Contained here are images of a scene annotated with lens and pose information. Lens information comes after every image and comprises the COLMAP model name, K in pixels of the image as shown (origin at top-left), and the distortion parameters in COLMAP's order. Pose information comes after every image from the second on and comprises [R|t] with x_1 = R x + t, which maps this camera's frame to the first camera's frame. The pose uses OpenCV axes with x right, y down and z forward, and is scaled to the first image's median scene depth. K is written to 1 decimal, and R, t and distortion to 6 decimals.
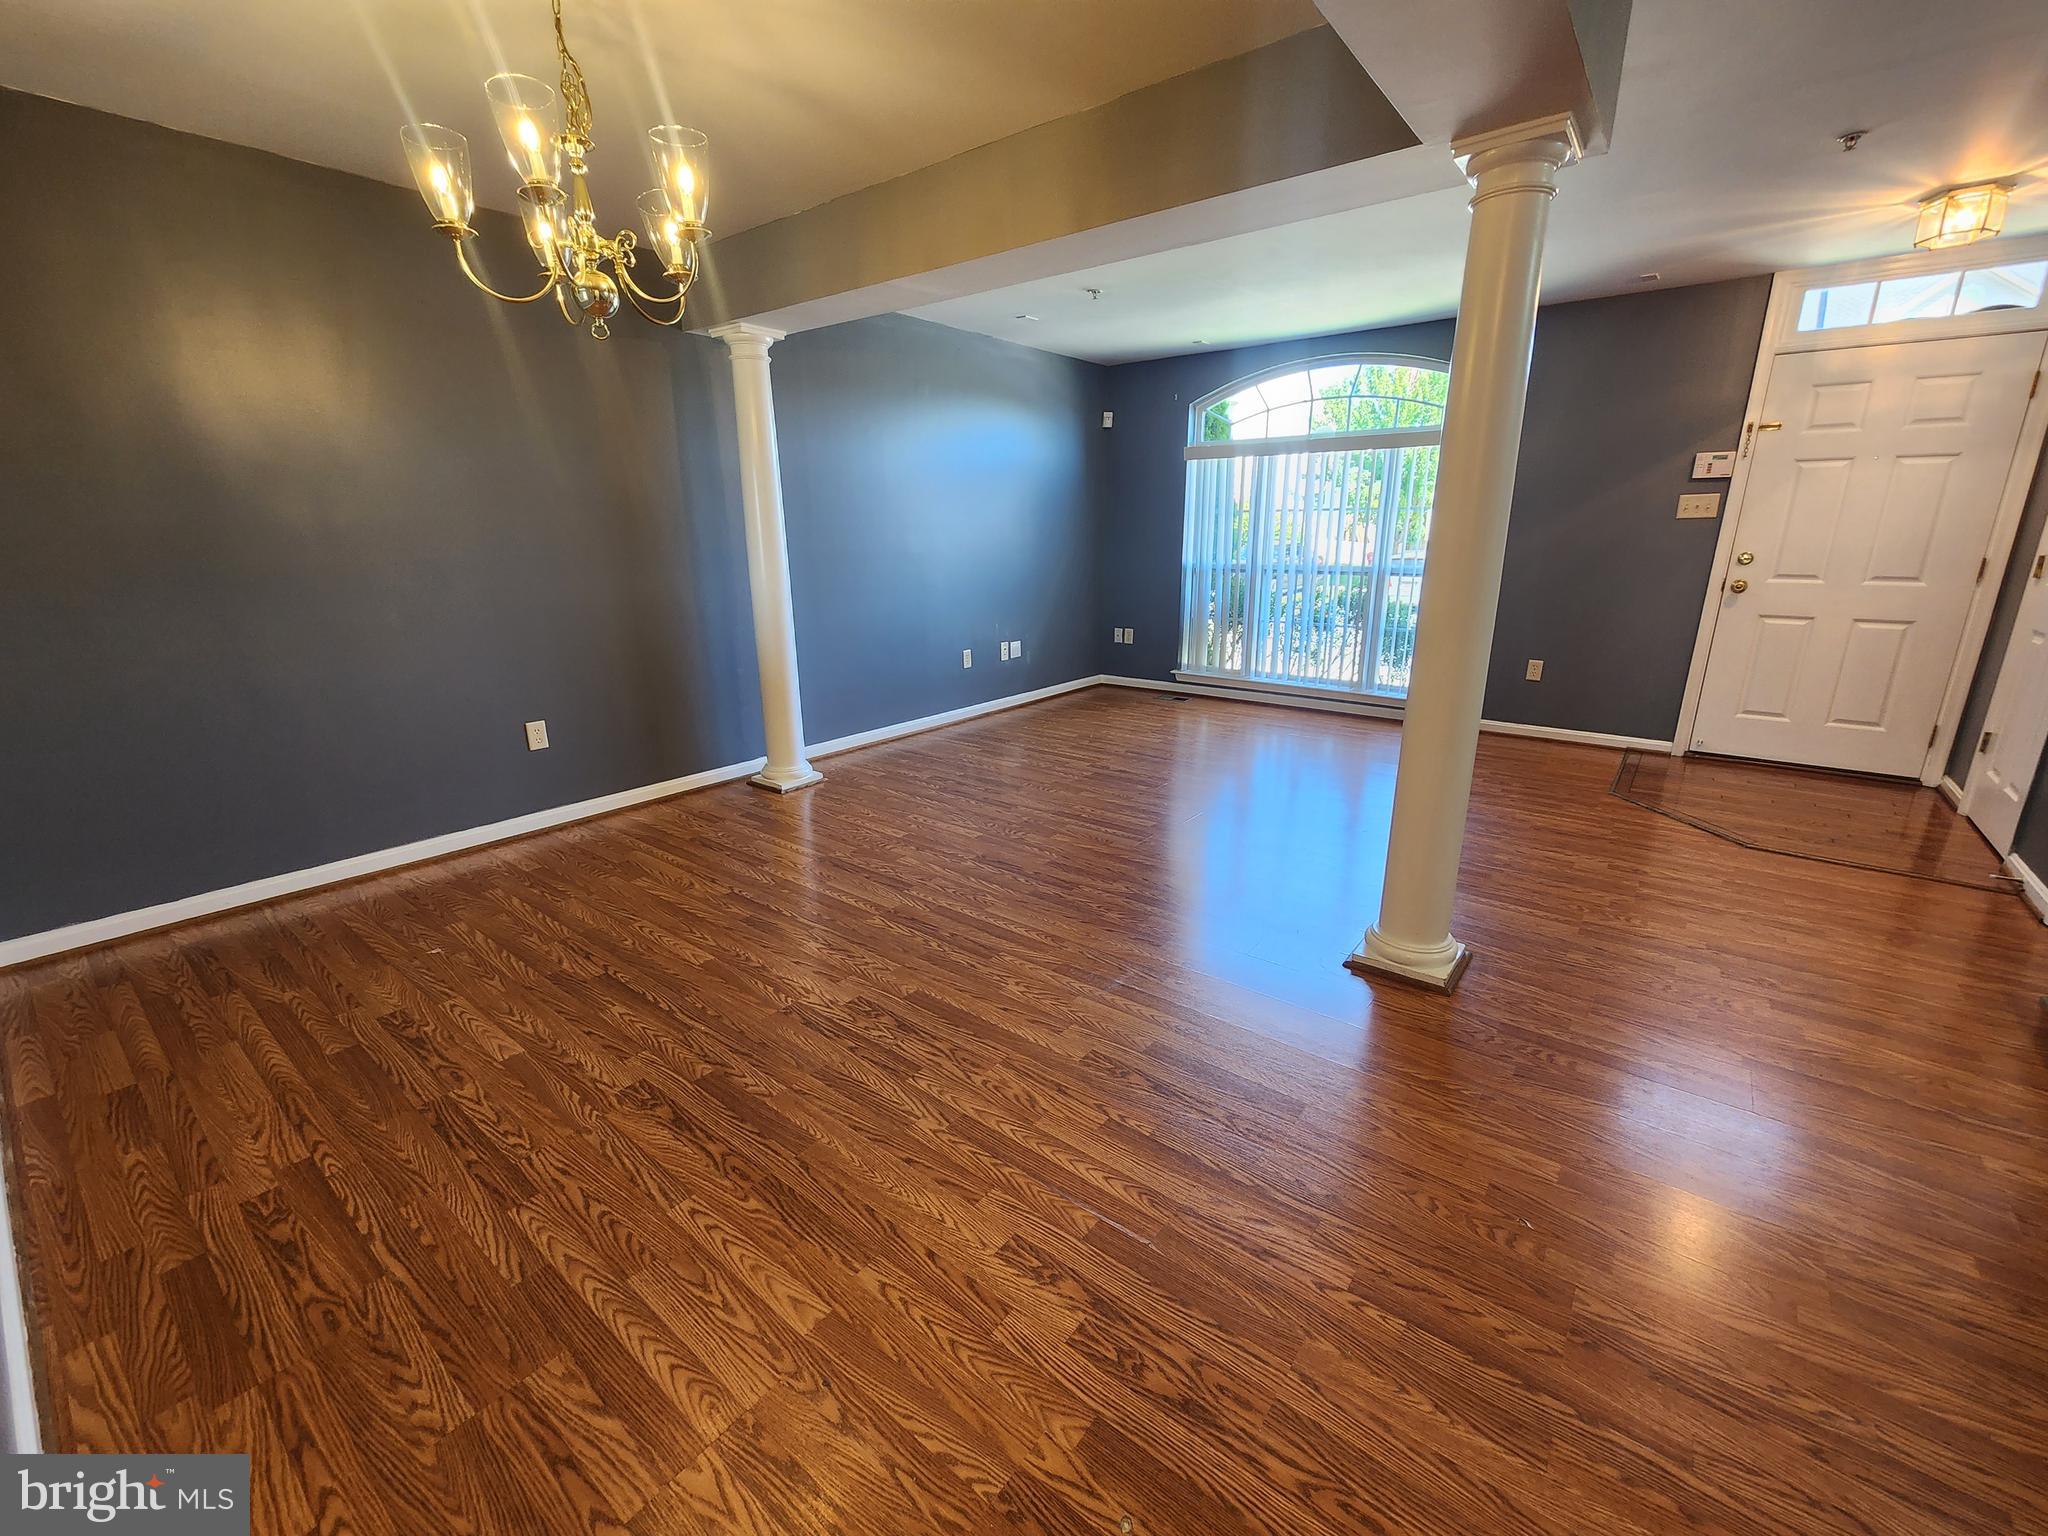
lens RADIAL K [[843.9, 0, 1023.0], [0, 843.9, 765.2], [0, 0, 1]] dist [0.003224, 0.000160]
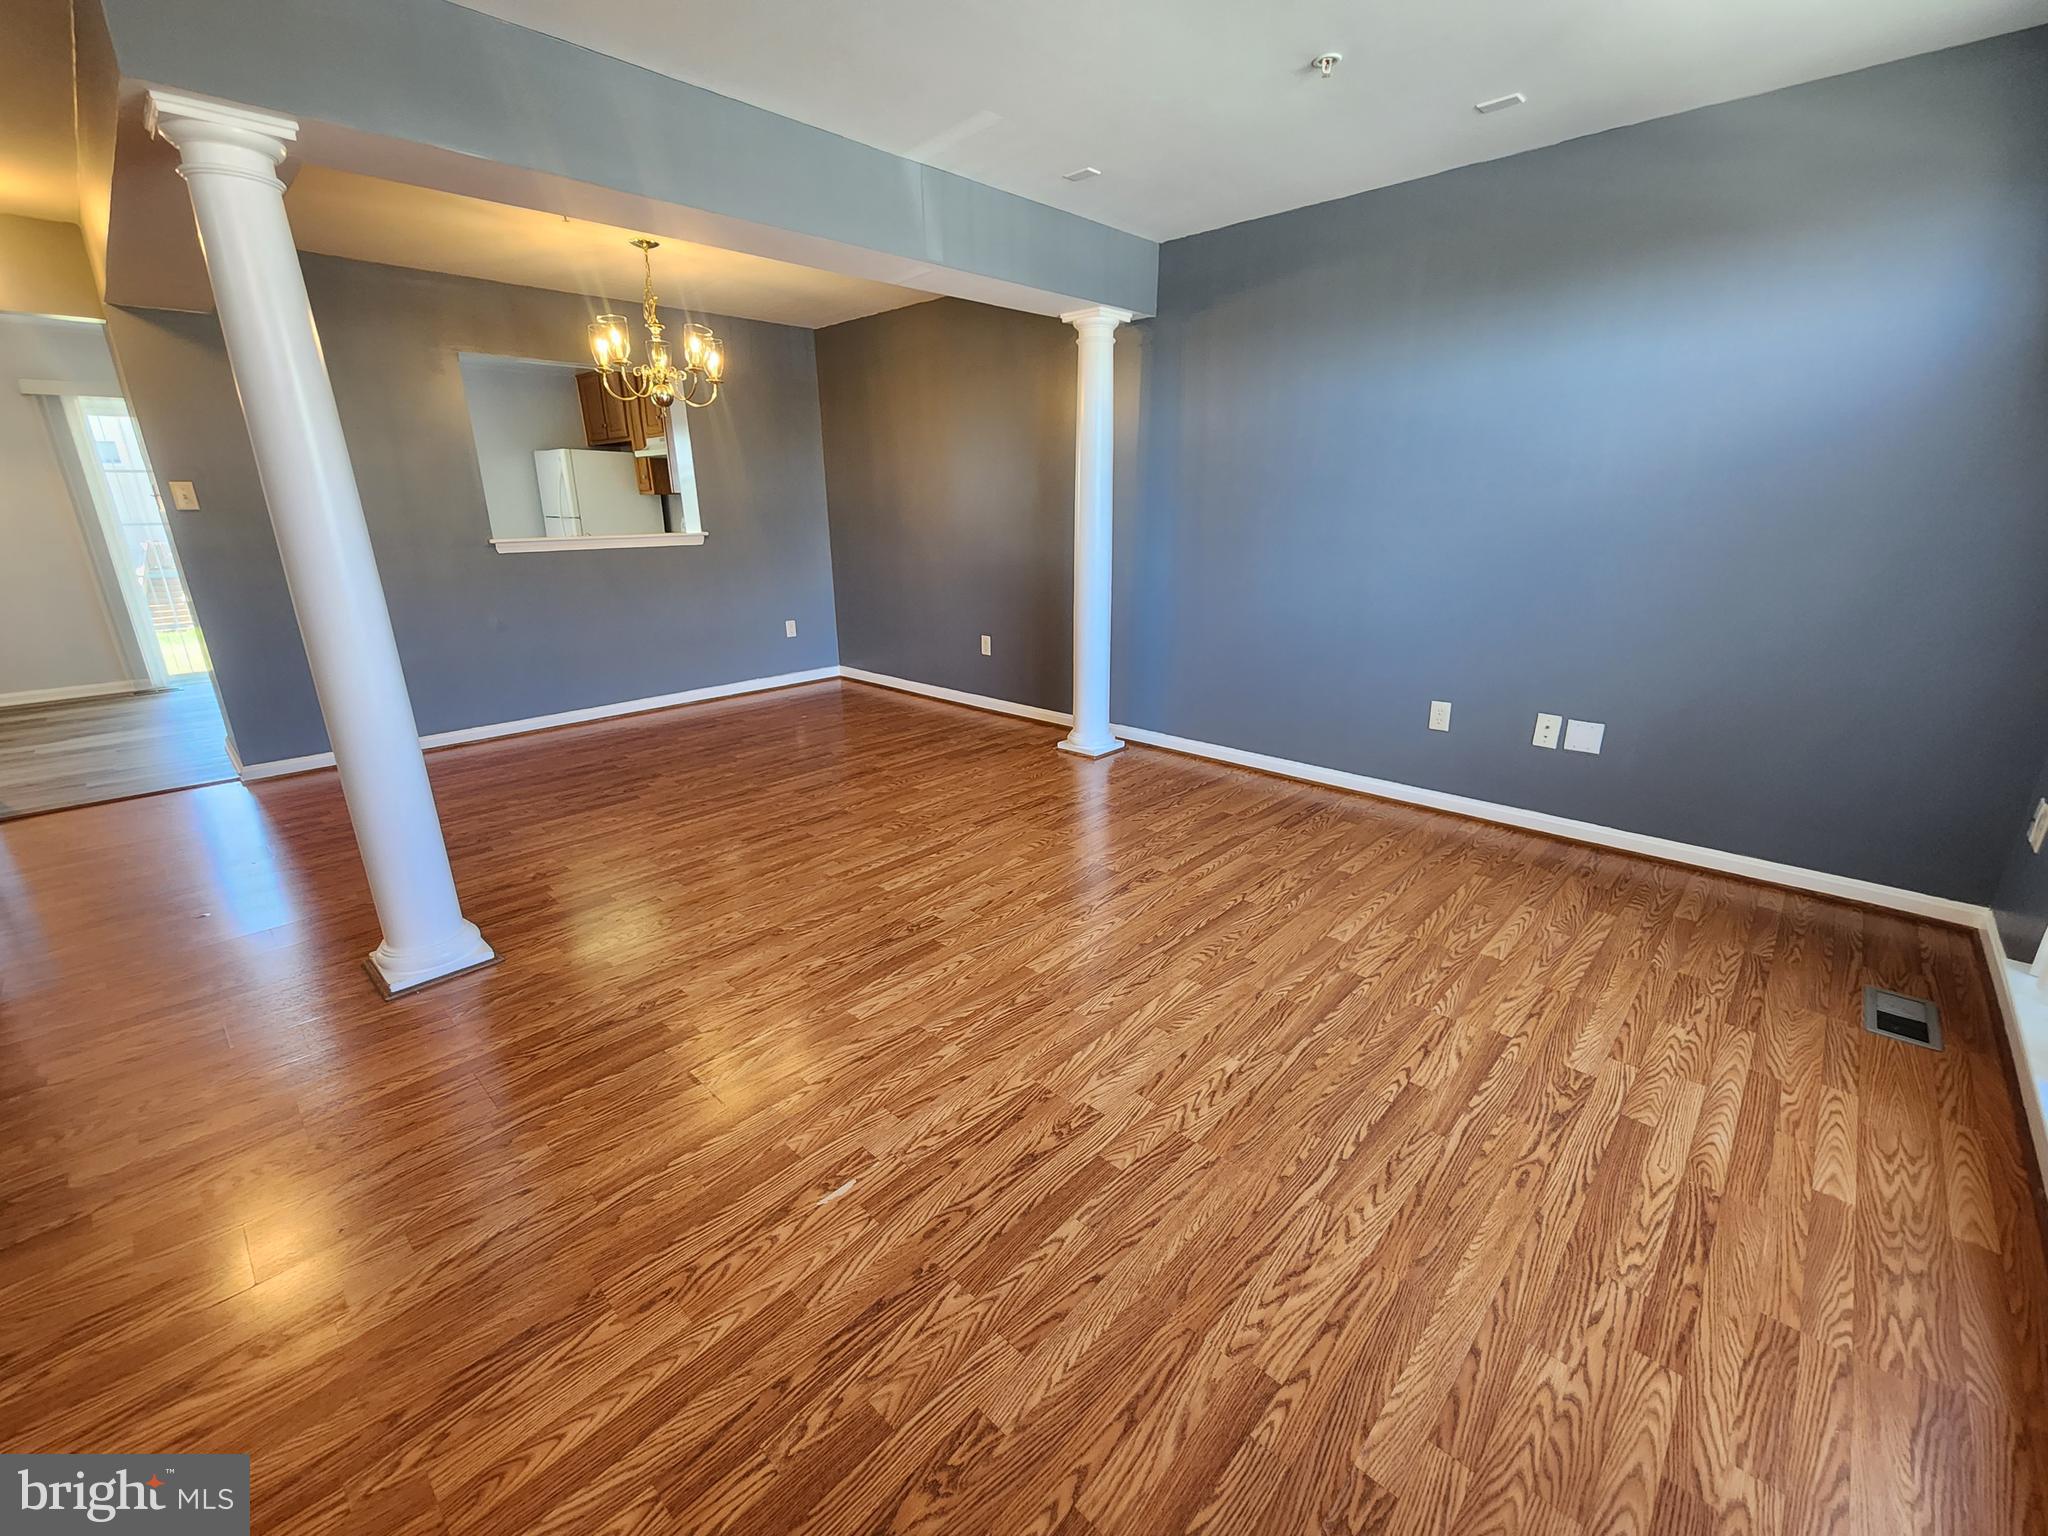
lens RADIAL K [[820.0, 0, 1025.0], [0, 820.0, 796.8], [0, 0, 1]] dist [-0.009816, 0.000035]
pose [[-0.077323, 0.341767, -0.936598, 0.708152], [-0.263546, 0.898990, 0.349802, -0.264058], [0.961543, 0.273885, 0.020559, 0.919609]]
